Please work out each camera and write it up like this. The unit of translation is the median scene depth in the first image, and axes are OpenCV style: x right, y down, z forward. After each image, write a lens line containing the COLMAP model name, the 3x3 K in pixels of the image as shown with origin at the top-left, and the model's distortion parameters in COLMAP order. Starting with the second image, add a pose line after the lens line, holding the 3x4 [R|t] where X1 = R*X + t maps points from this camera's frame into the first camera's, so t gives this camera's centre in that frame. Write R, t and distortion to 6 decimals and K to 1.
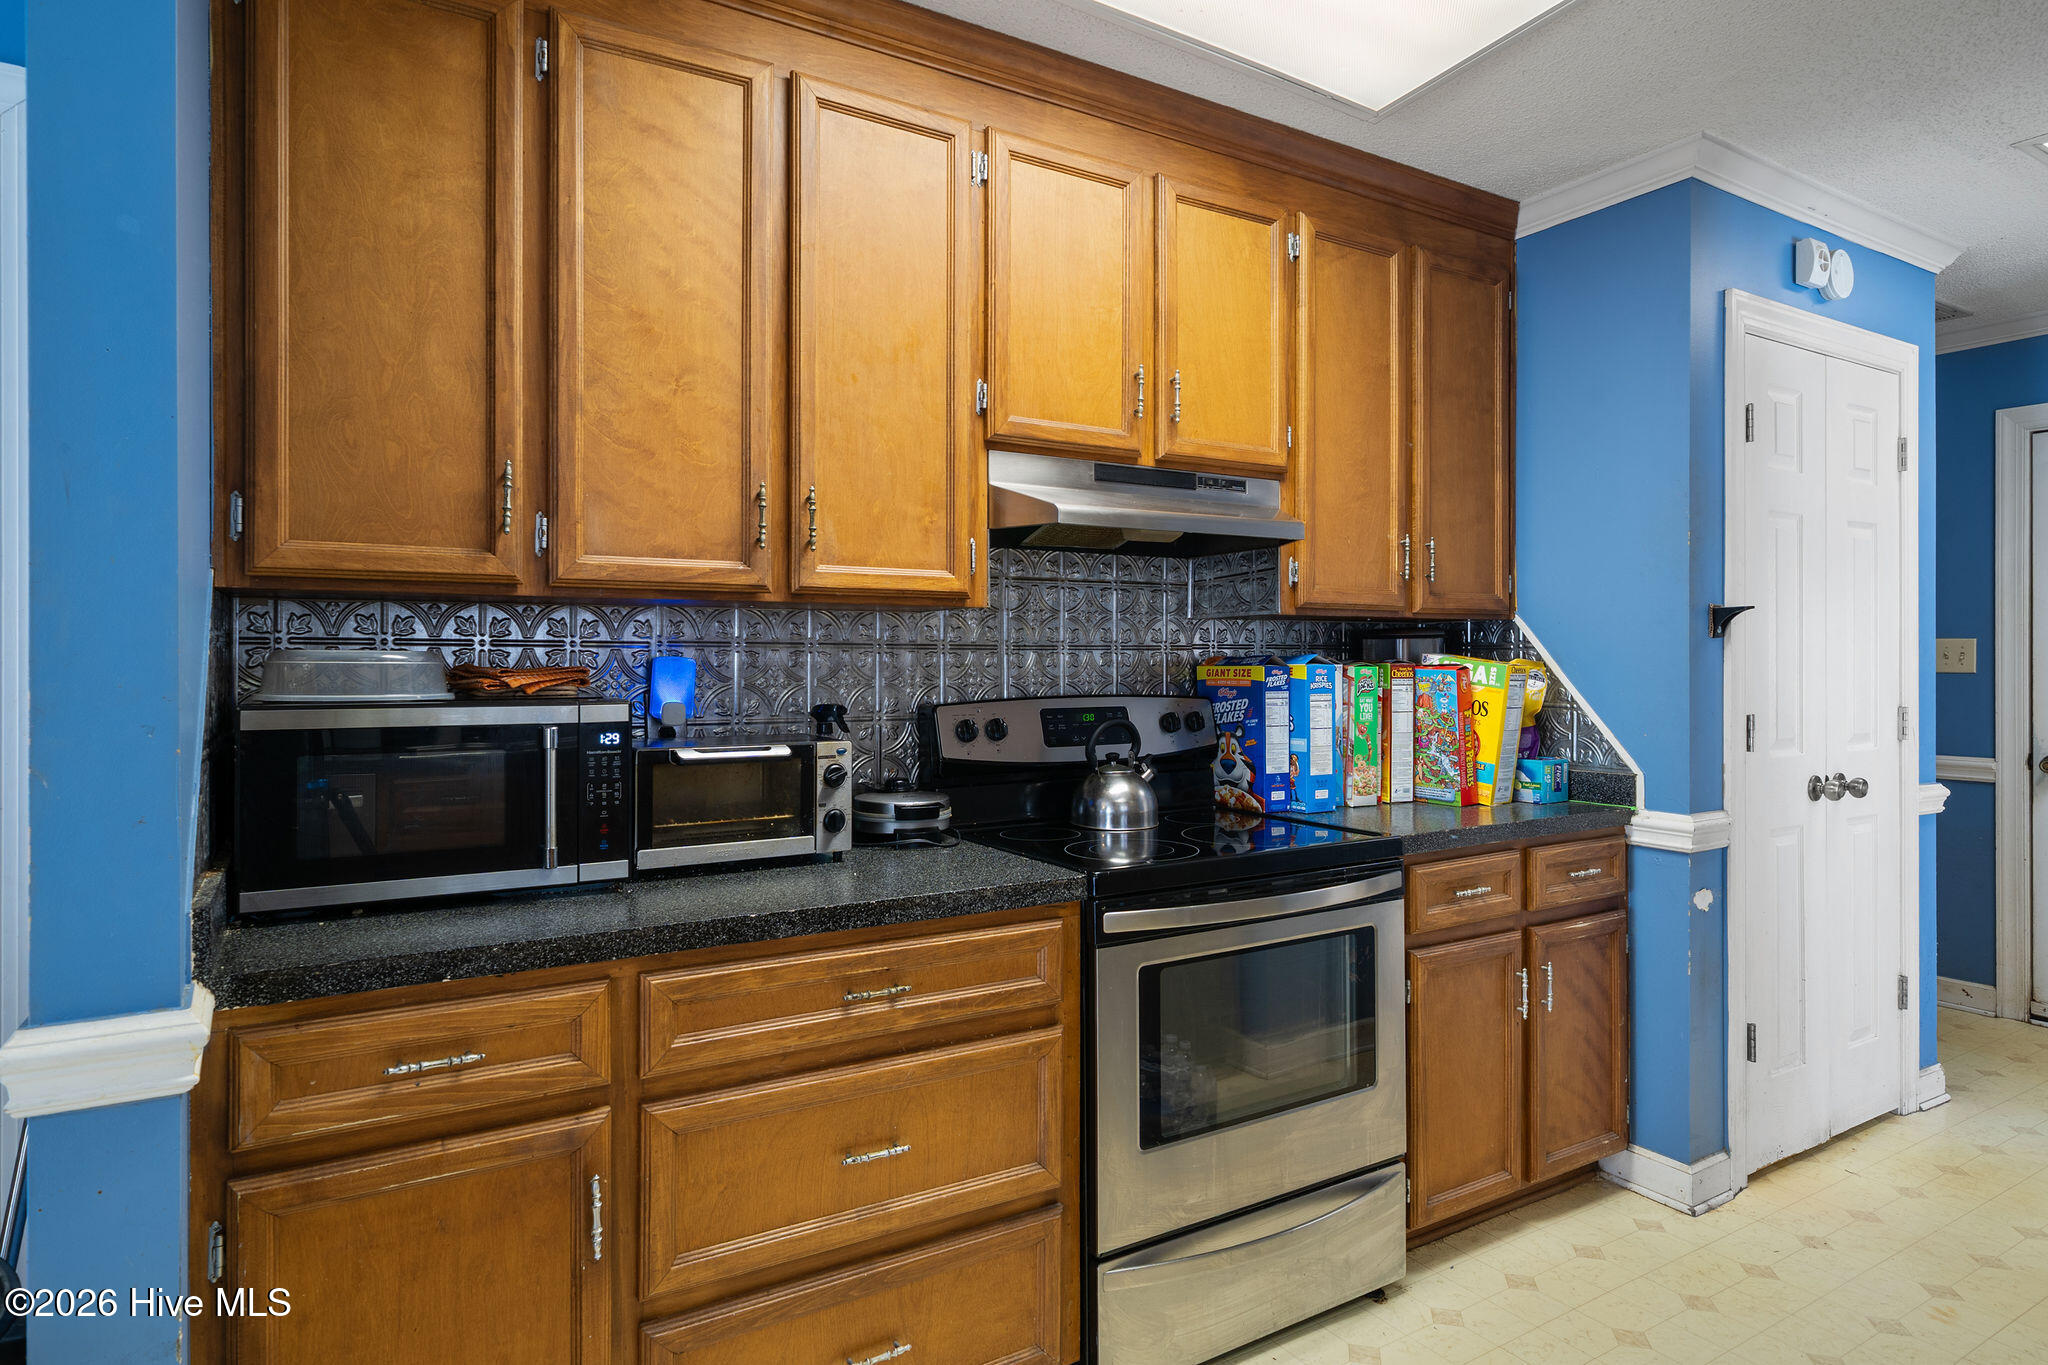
lens RADIAL K [[1131.2, 0, 1023.0], [0, 1131.2, 683.7], [0, 0, 1]] dist [0.001290, 0.000001]
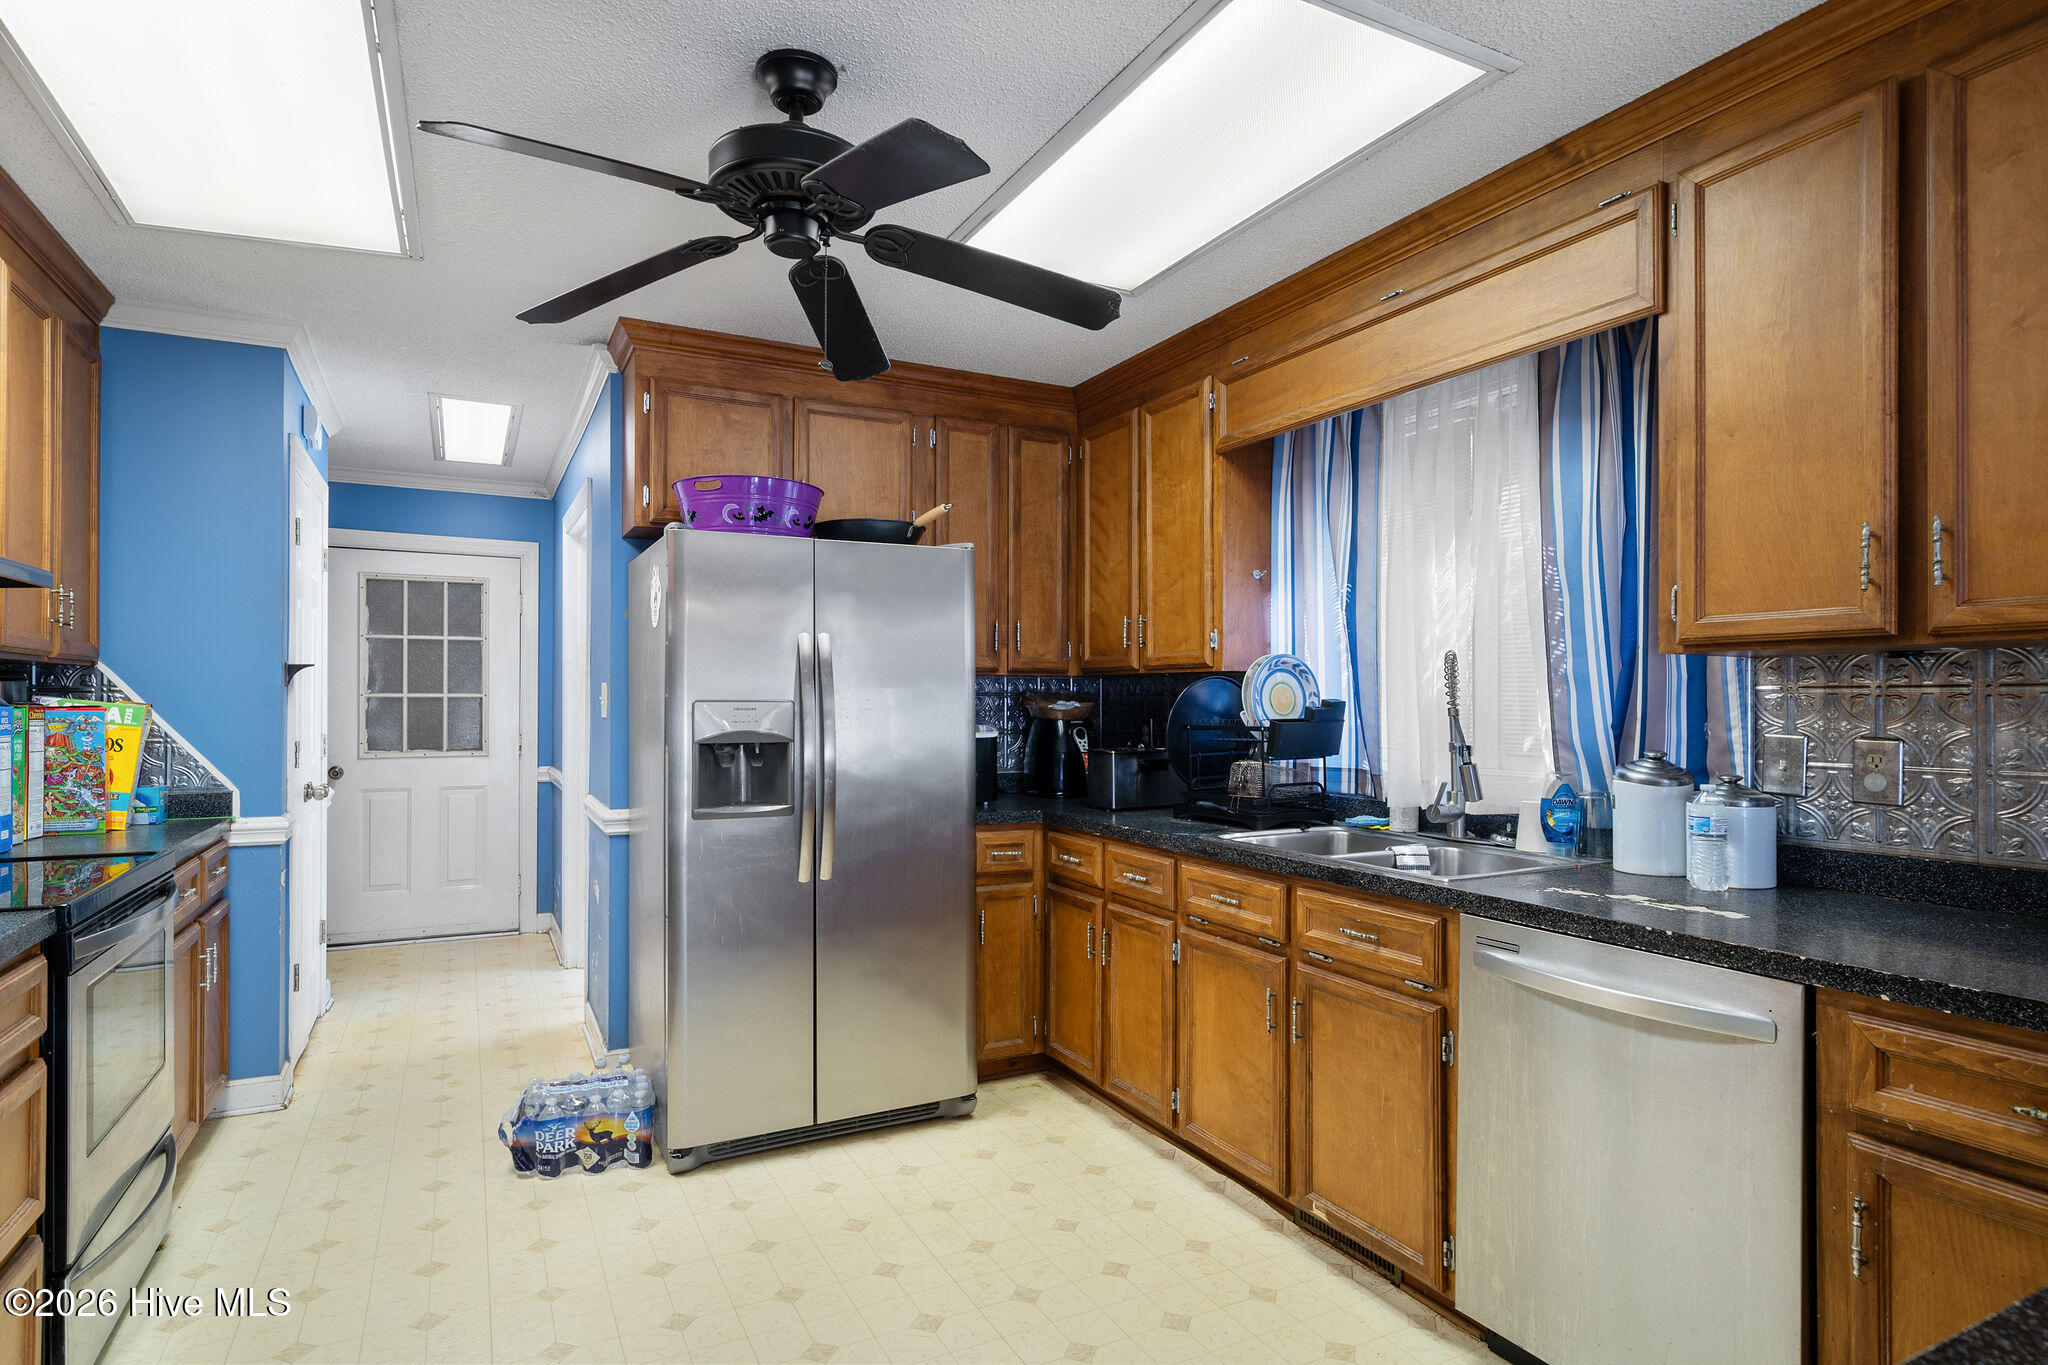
lens RADIAL K [[1111.9, 0, 1025.6], [0, 1111.9, 690.6], [0, 0, 1]] dist [0.040423, 0.000999]
pose [[0.061695, 0.008513, 0.998059, -0.682236], [-0.001888, 0.999963, -0.008413, -0.025004], [-0.998093, -0.001366, 0.061709, 0.017828]]
